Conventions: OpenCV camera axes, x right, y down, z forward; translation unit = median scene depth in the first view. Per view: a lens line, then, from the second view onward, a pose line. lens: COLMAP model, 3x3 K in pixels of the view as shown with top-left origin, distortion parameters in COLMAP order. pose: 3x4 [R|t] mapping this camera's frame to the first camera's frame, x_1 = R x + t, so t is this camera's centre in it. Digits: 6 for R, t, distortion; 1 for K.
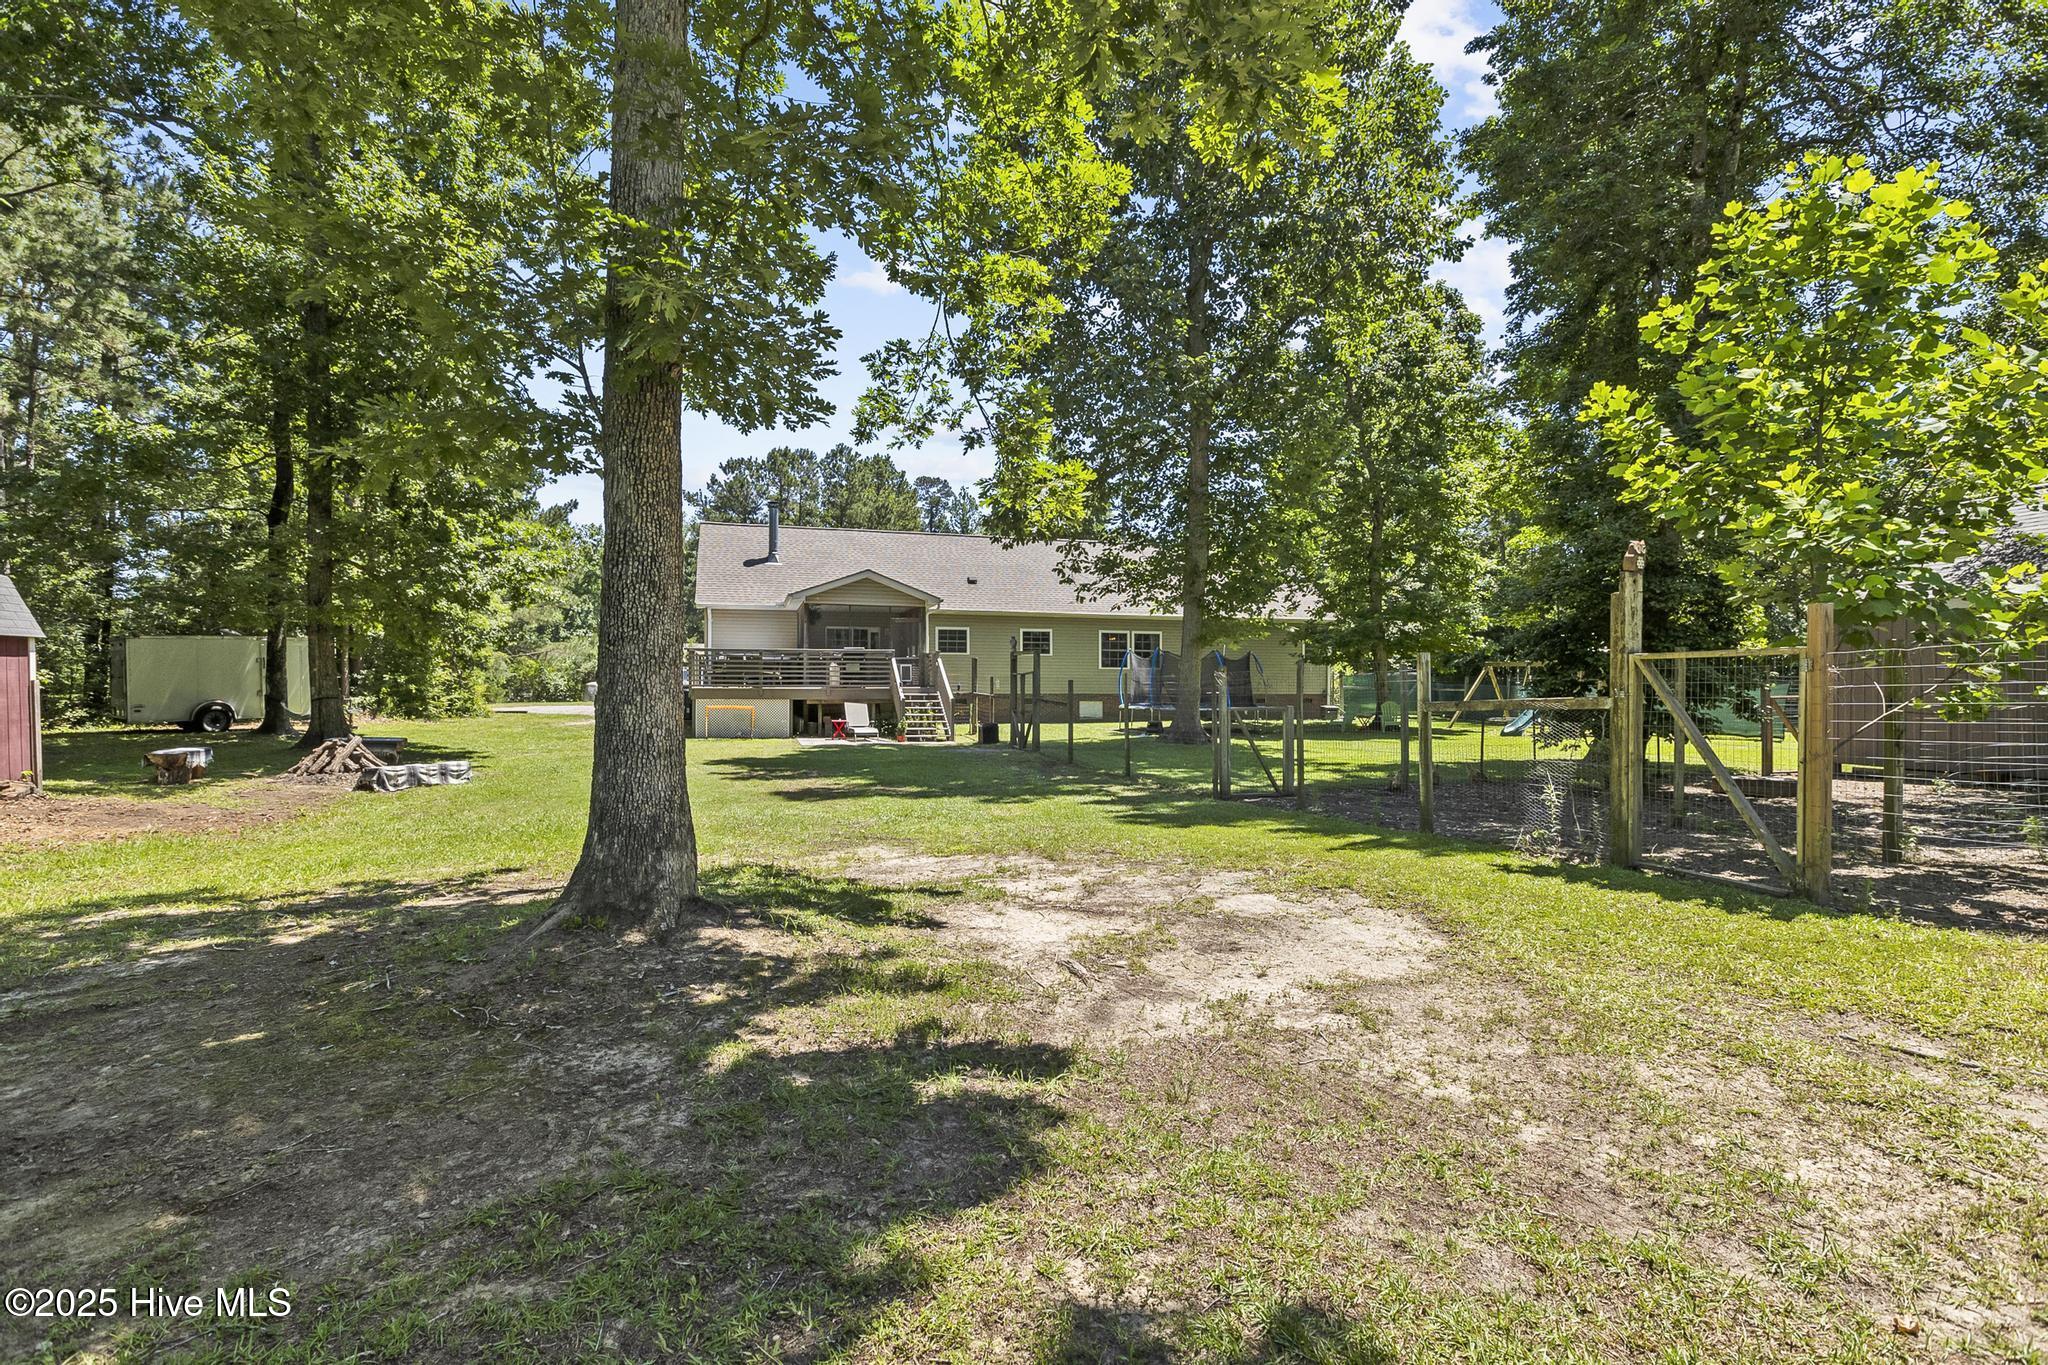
lens RADIAL K [[953.6, 0, 1024.0], [0, 953.6, 682.5], [0, 0, 1]] dist [0.000380, 0.000005]
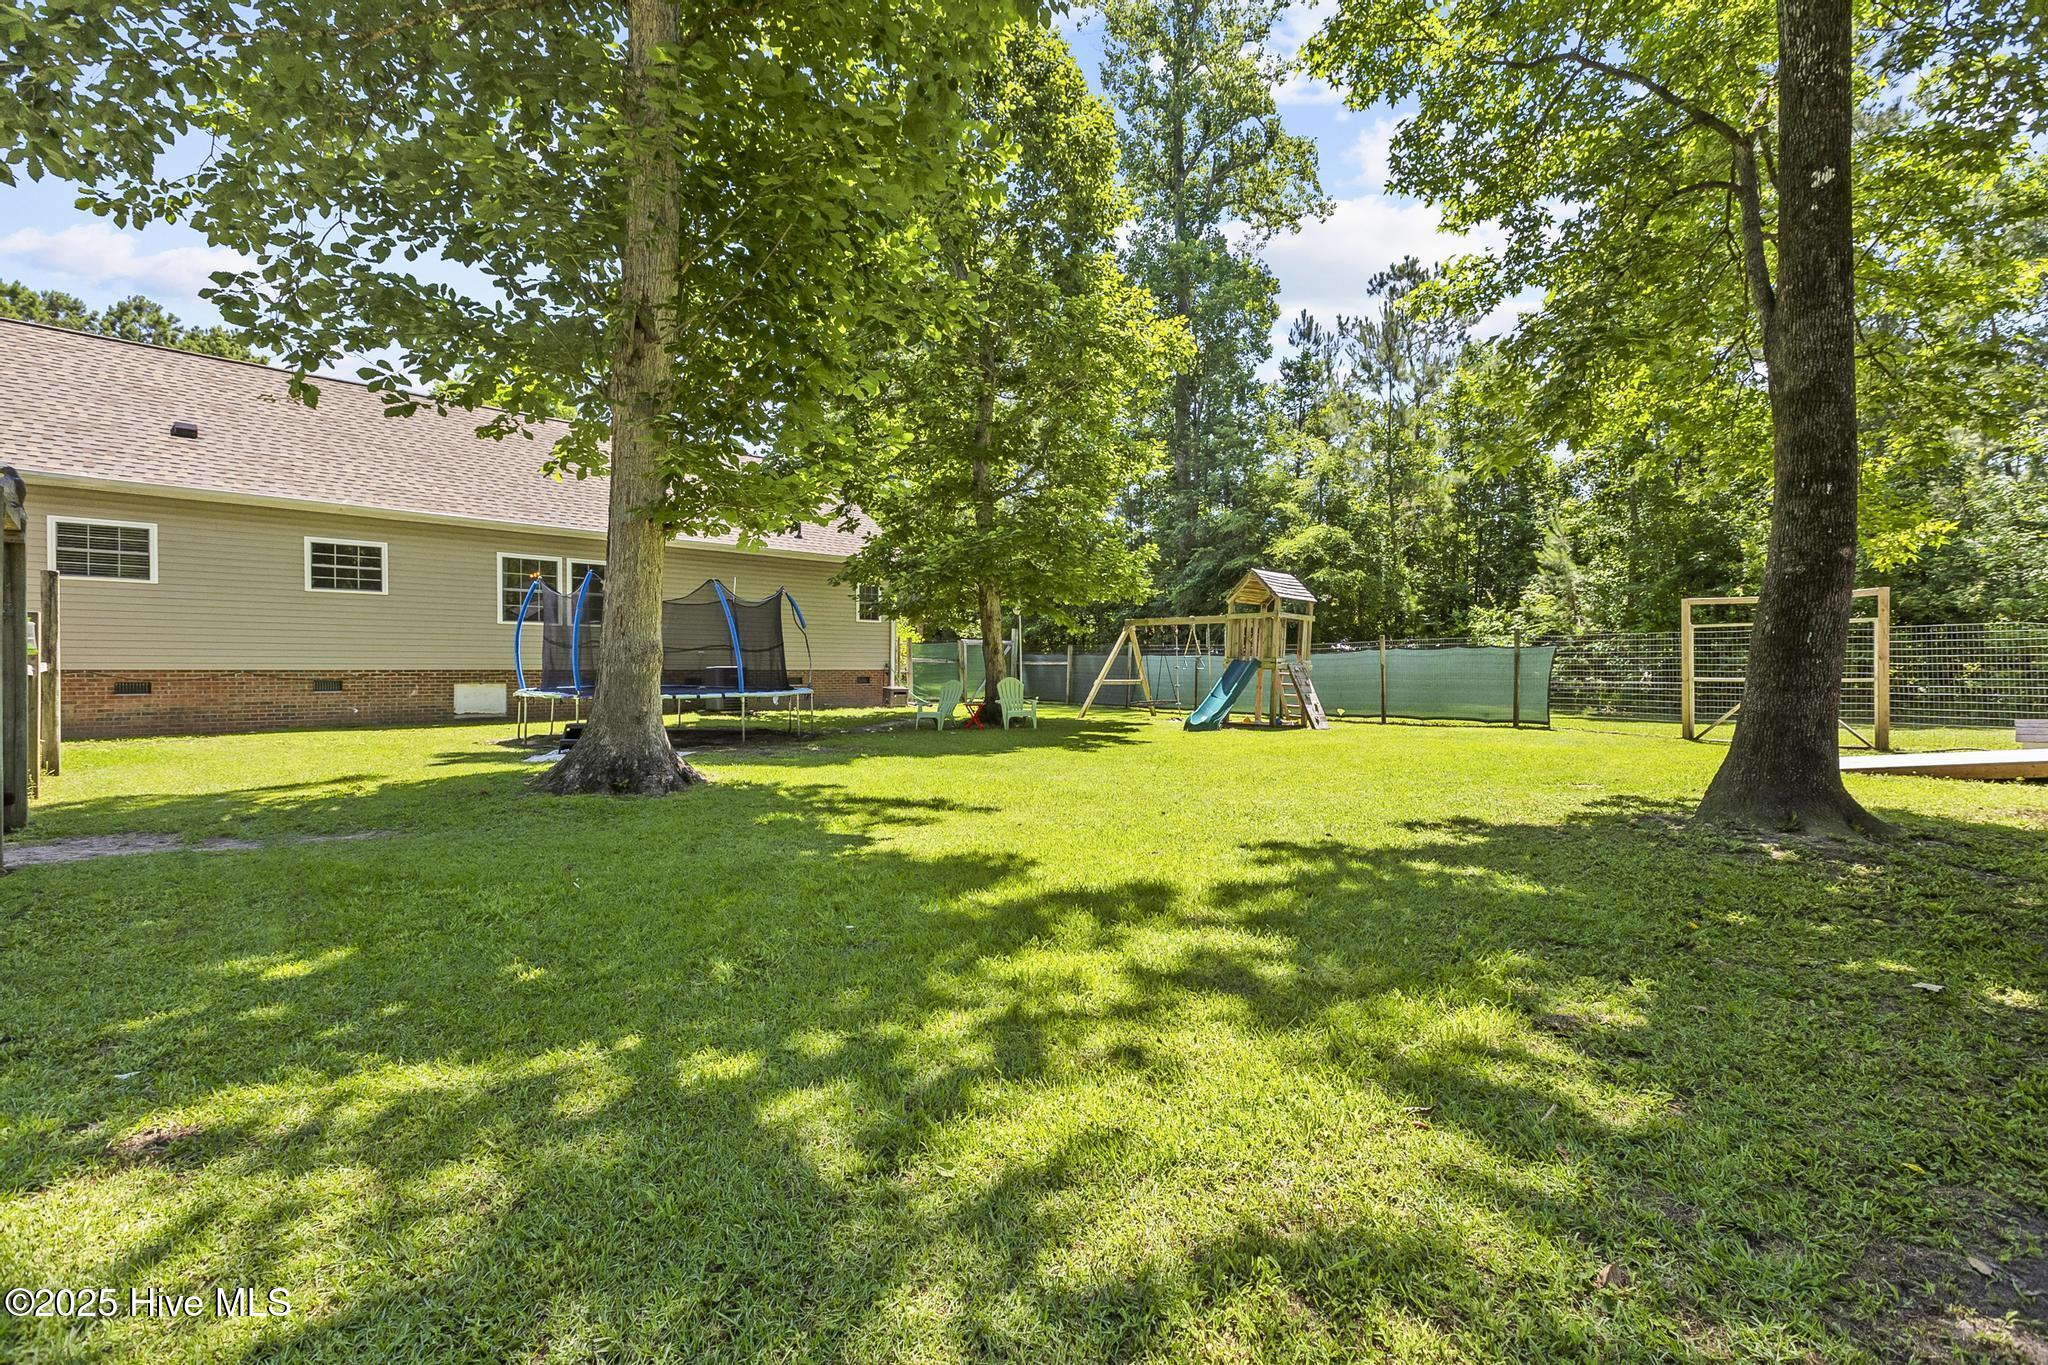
lens RADIAL K [[926.3, 0, 1024.0], [0, 926.3, 682.5], [0, 0, 1]] dist [-0.000581, -0.001077]
pose [[0.877421, -0.010940, 0.479596, 0.093110], [0.002547, 0.999832, 0.018147, 0.011124], [-0.479714, -0.014701, 0.877302, 0.418199]]
